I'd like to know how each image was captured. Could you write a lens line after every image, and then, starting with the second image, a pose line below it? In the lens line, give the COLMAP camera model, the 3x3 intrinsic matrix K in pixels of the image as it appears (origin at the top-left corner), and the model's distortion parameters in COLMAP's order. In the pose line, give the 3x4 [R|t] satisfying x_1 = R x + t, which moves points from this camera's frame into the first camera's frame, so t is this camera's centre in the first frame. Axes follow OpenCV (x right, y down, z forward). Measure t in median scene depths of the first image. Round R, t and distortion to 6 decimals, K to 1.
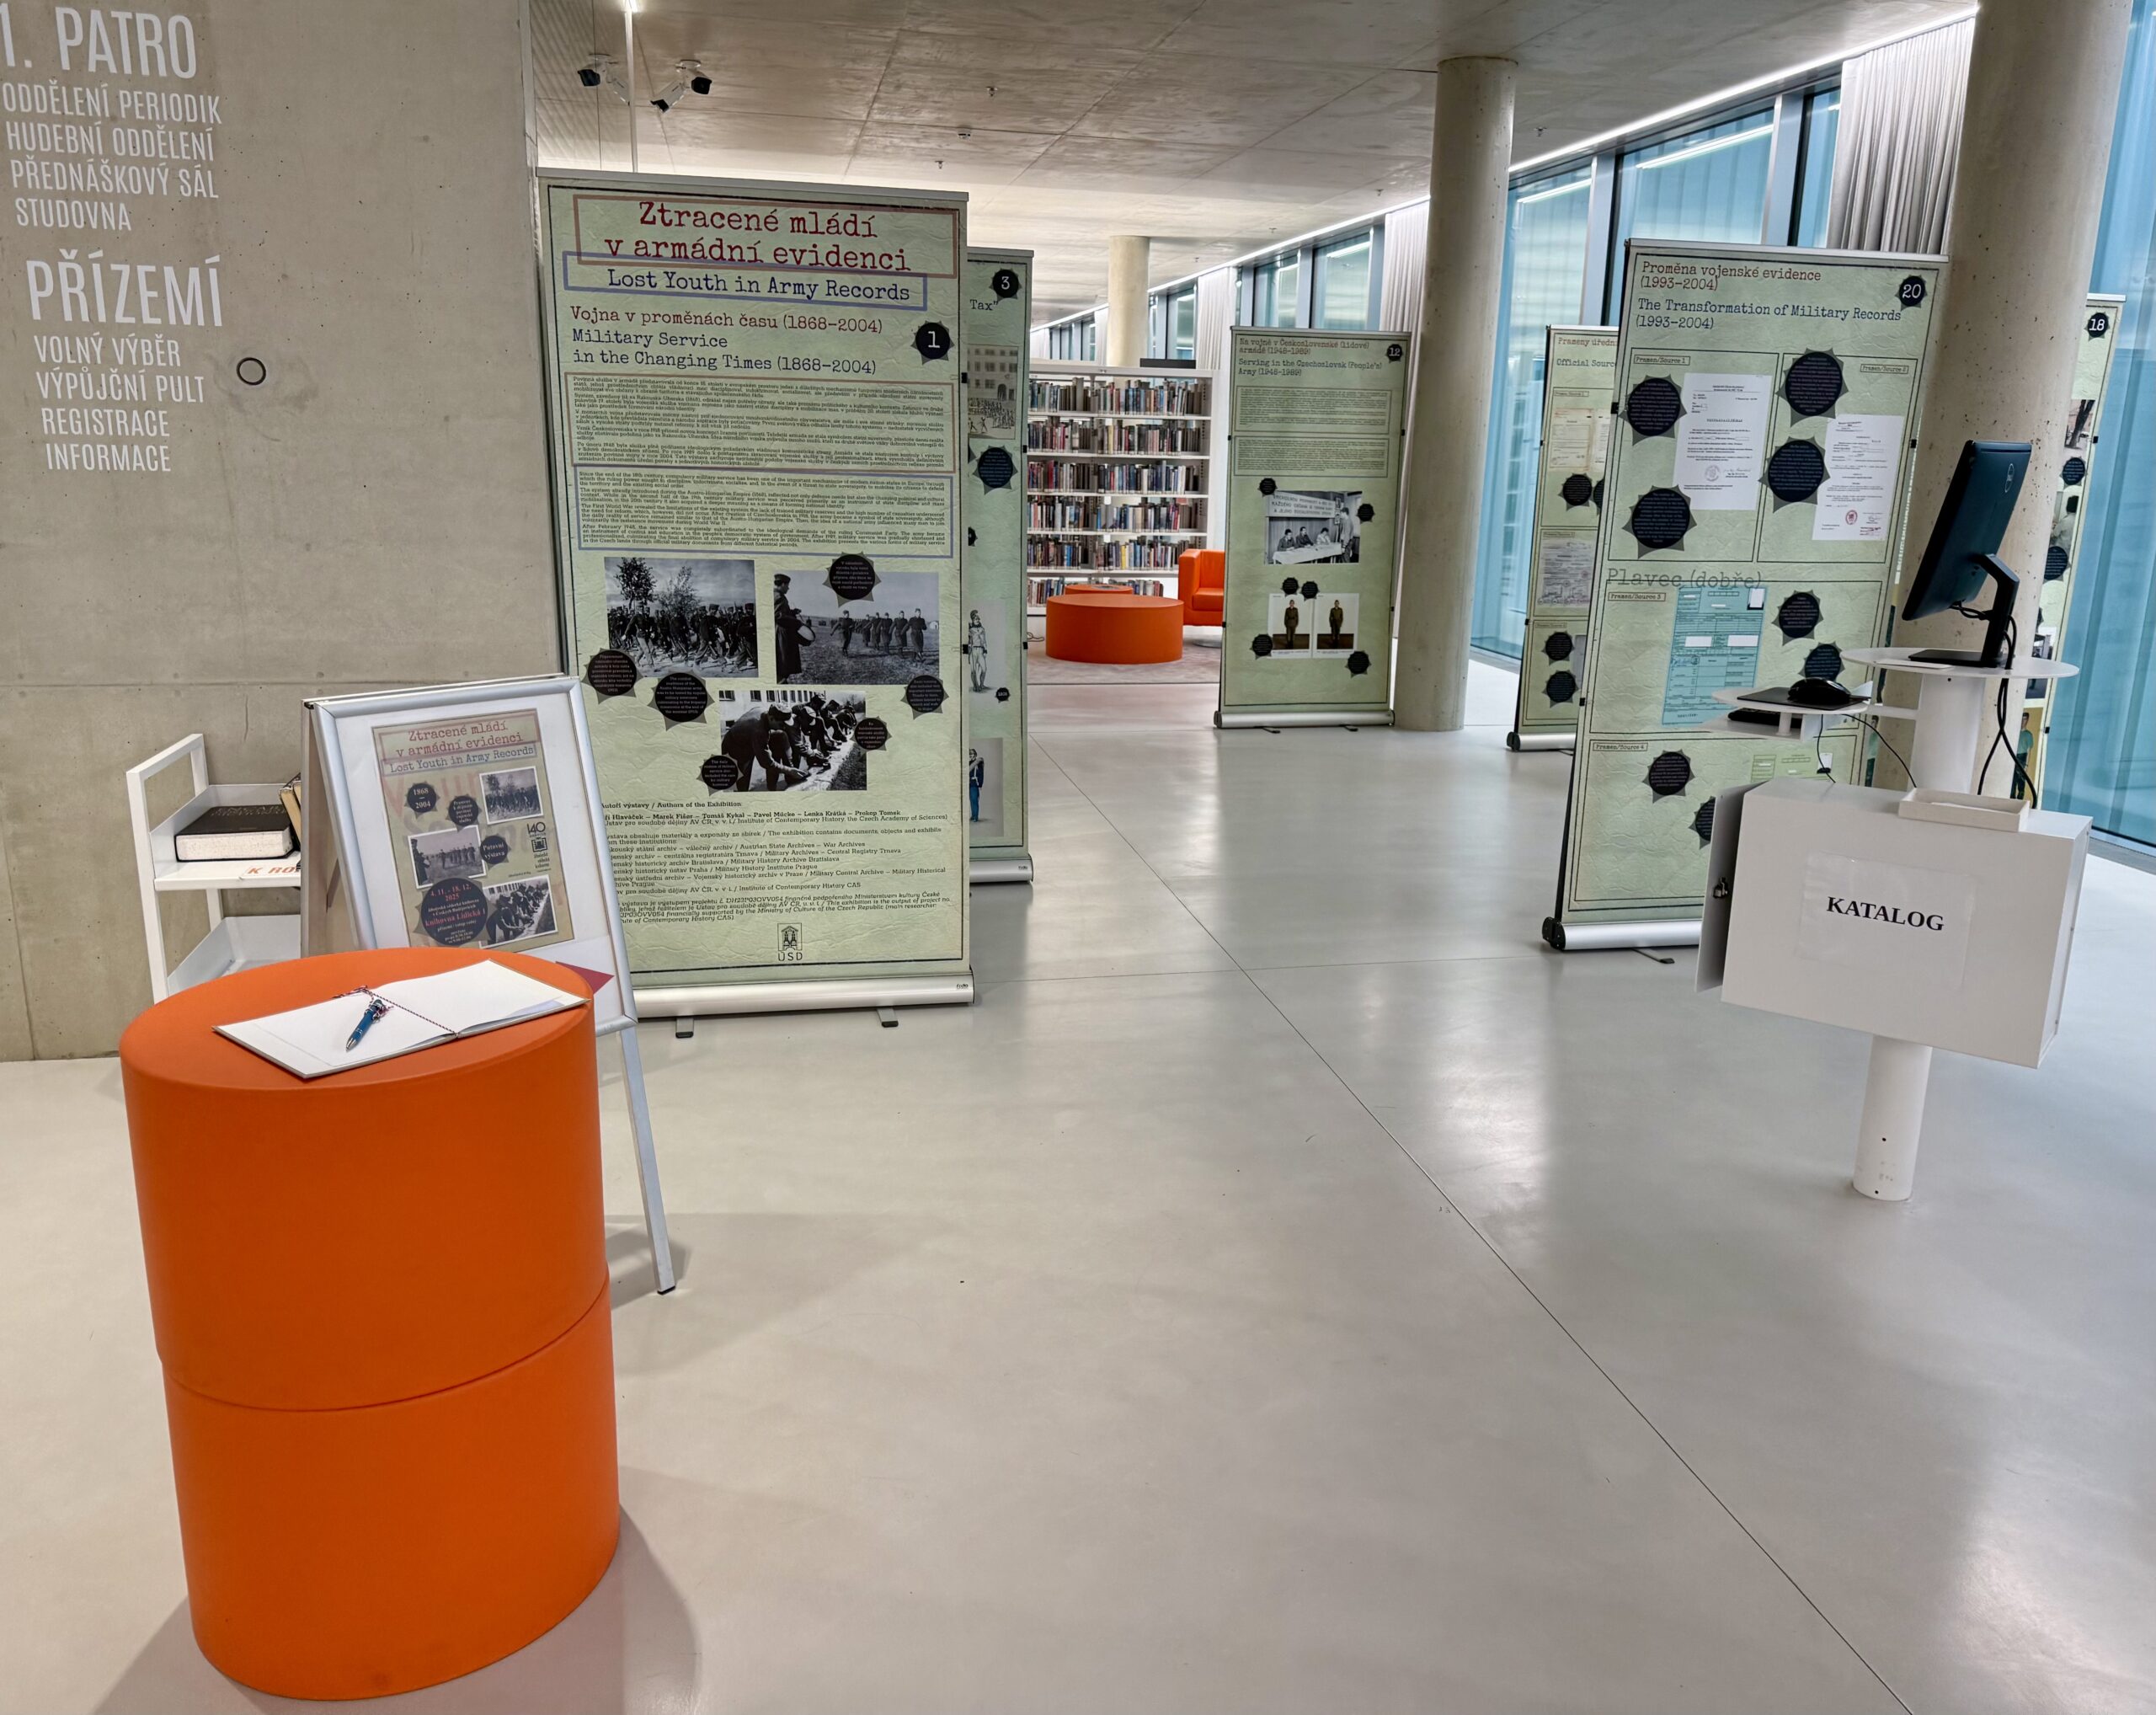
lens RADIAL K [[1674.0, 0, 1163.7], [0, 1674.0, 860.5], [0, 0, 1]] dist [0.055817, -0.040871]
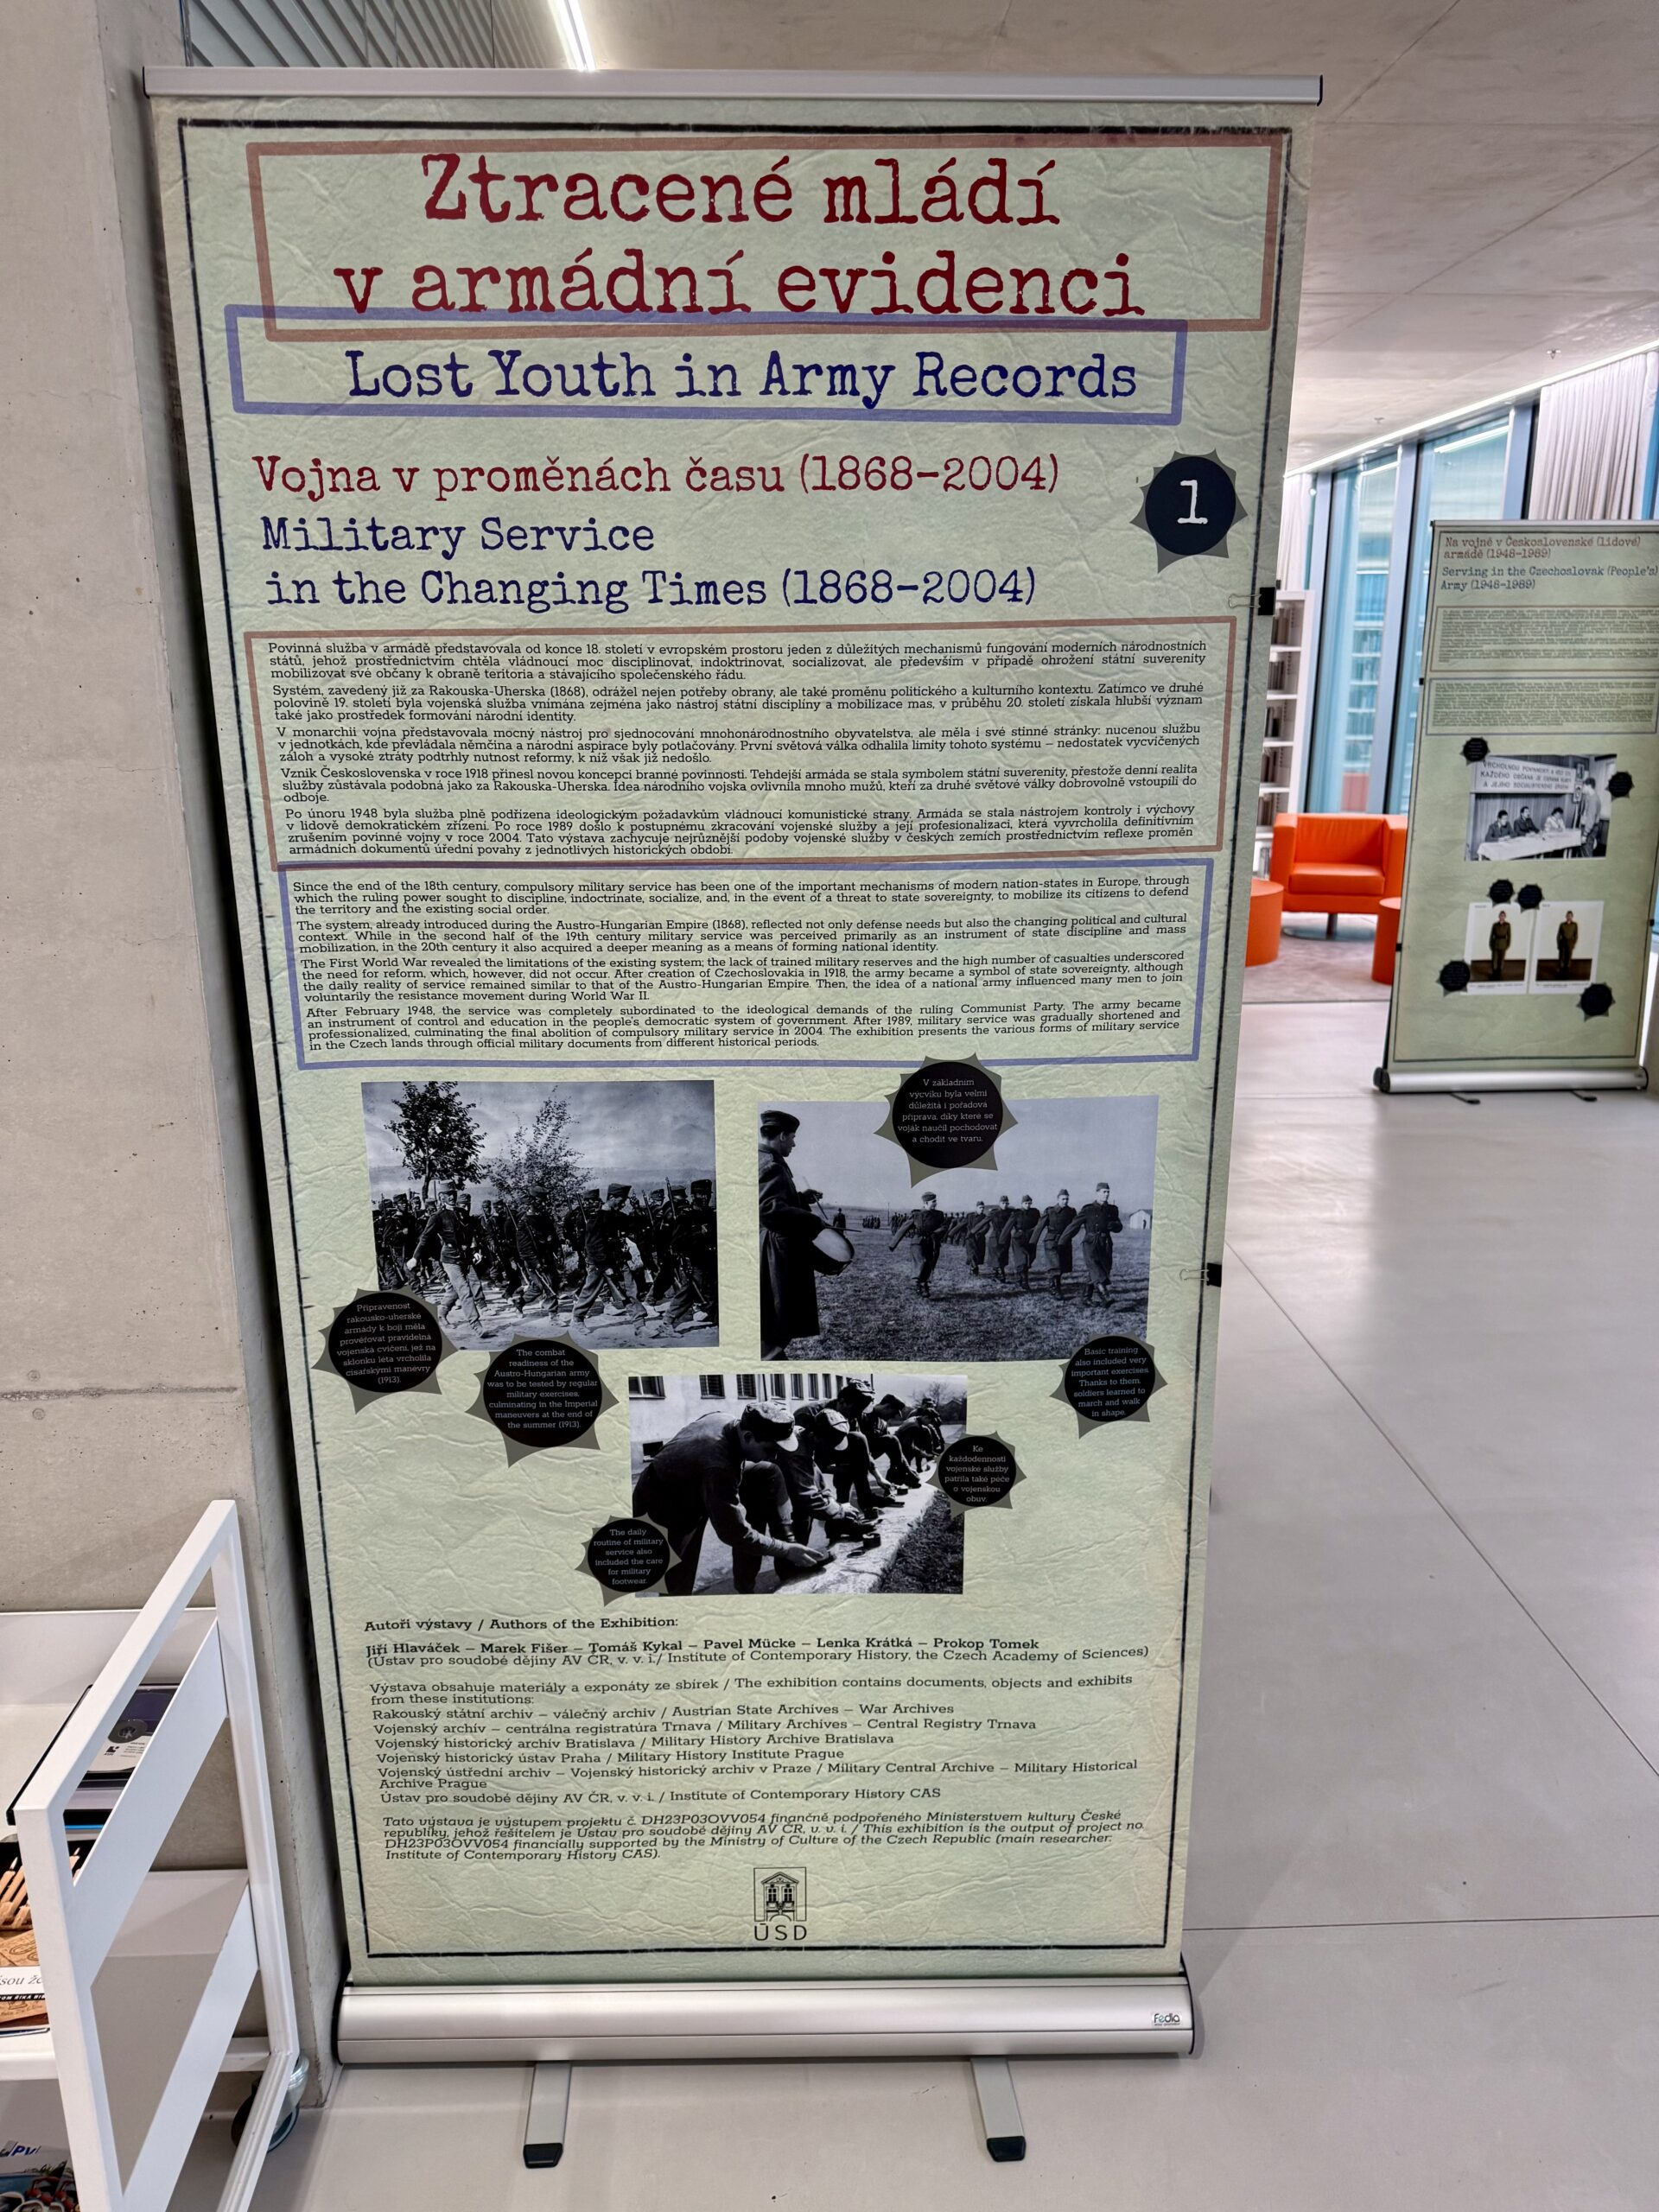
lens RADIAL K [[1557.2, 0, 813.9], [0, 1557.2, 1119.4], [0, 0, 1]] dist [0.028483, -0.028631]
pose [[0.977749, 0.029946, -0.207629, -0.139305], [-0.022835, 0.999070, 0.036565, -0.180378], [0.208531, -0.031010, 0.977524, 0.626753]]
